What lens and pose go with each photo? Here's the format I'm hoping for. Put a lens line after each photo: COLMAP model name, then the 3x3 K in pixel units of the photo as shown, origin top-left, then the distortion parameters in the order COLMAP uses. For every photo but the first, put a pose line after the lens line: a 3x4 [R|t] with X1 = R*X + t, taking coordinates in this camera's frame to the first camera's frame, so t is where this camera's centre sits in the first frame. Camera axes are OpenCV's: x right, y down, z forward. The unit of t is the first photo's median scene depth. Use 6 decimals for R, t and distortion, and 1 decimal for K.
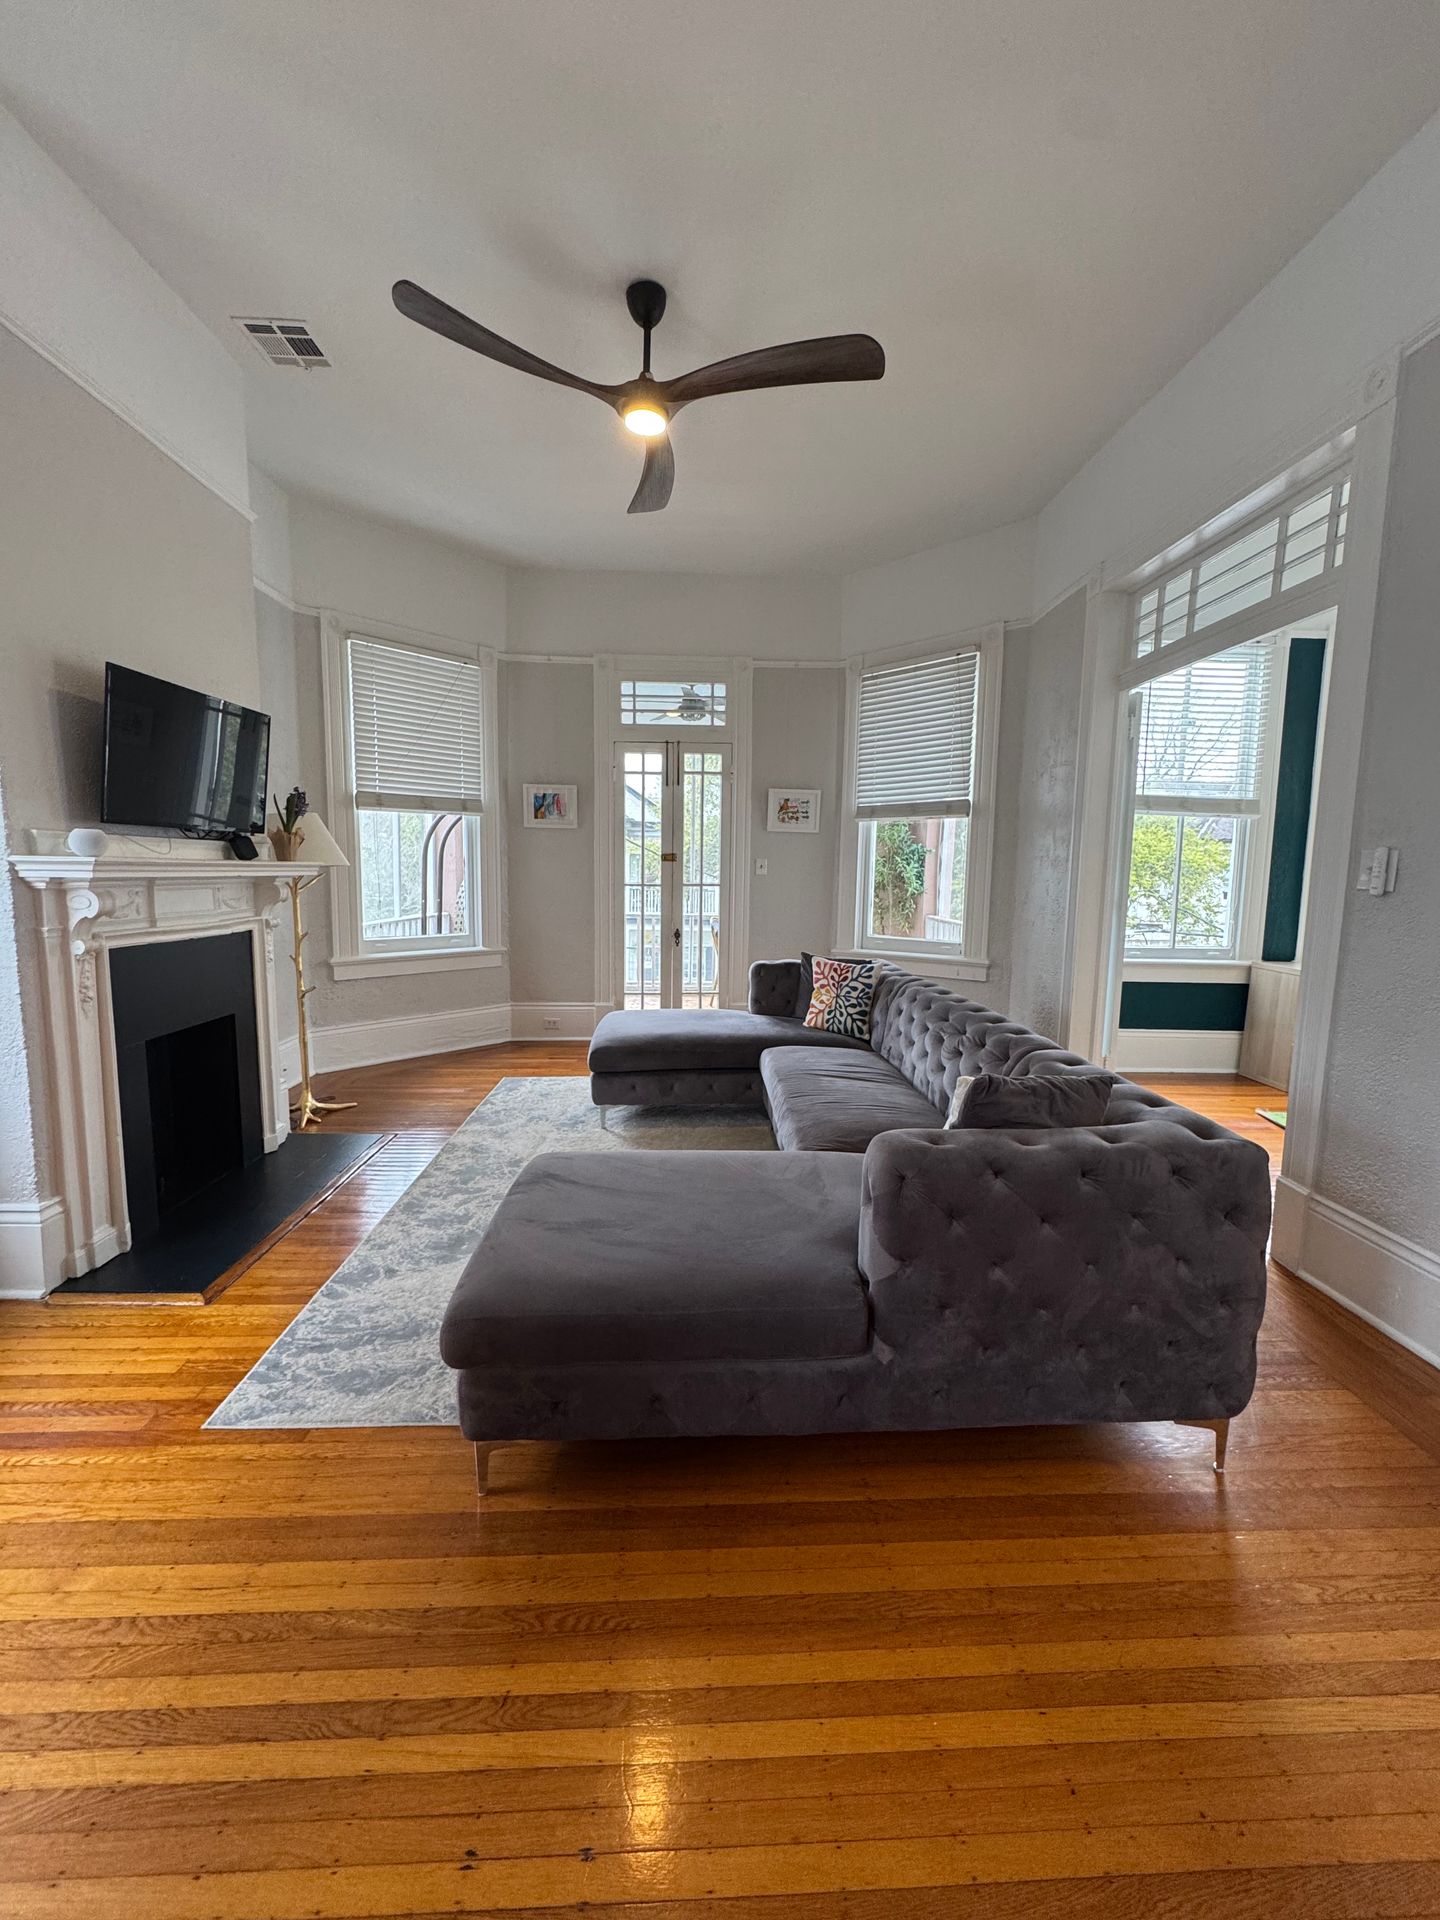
lens RADIAL K [[766.7, 0, 722.2], [0, 766.7, 961.5], [0, 0, 1]] dist [-0.001801, -0.000053]
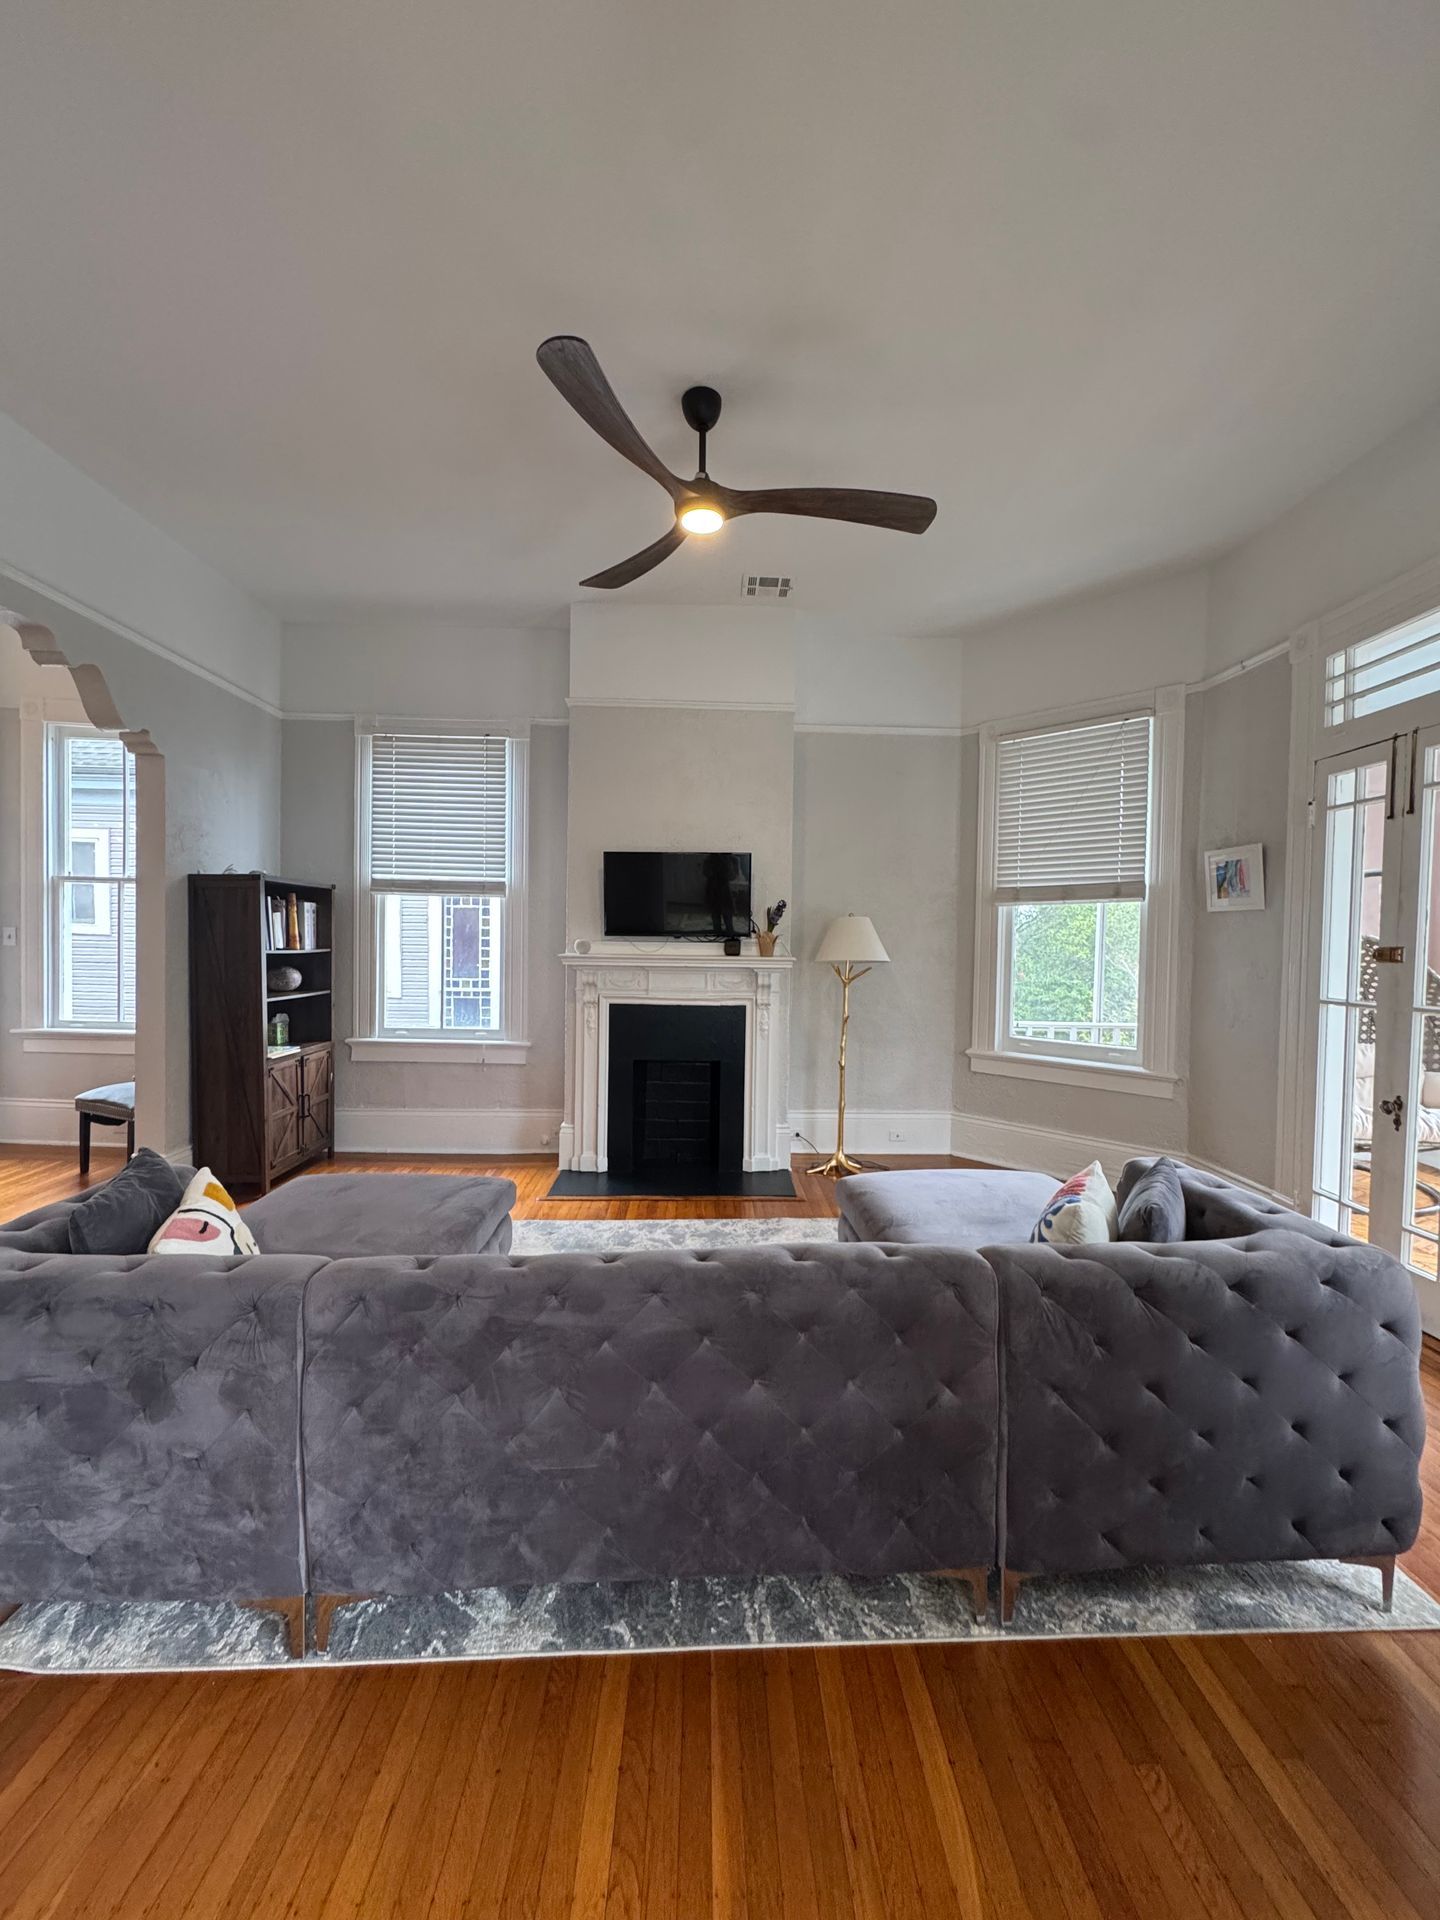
lens RADIAL K [[766.7, 0, 724.2], [0, 766.7, 954.1], [0, 0, 1]] dist [-0.001801, -0.000053]
pose [[-0.015147, 0.003516, -0.999879, 0.476706], [-0.132760, 0.991133, 0.005496, -0.083106], [0.991032, 0.132827, -0.014546, 0.592964]]
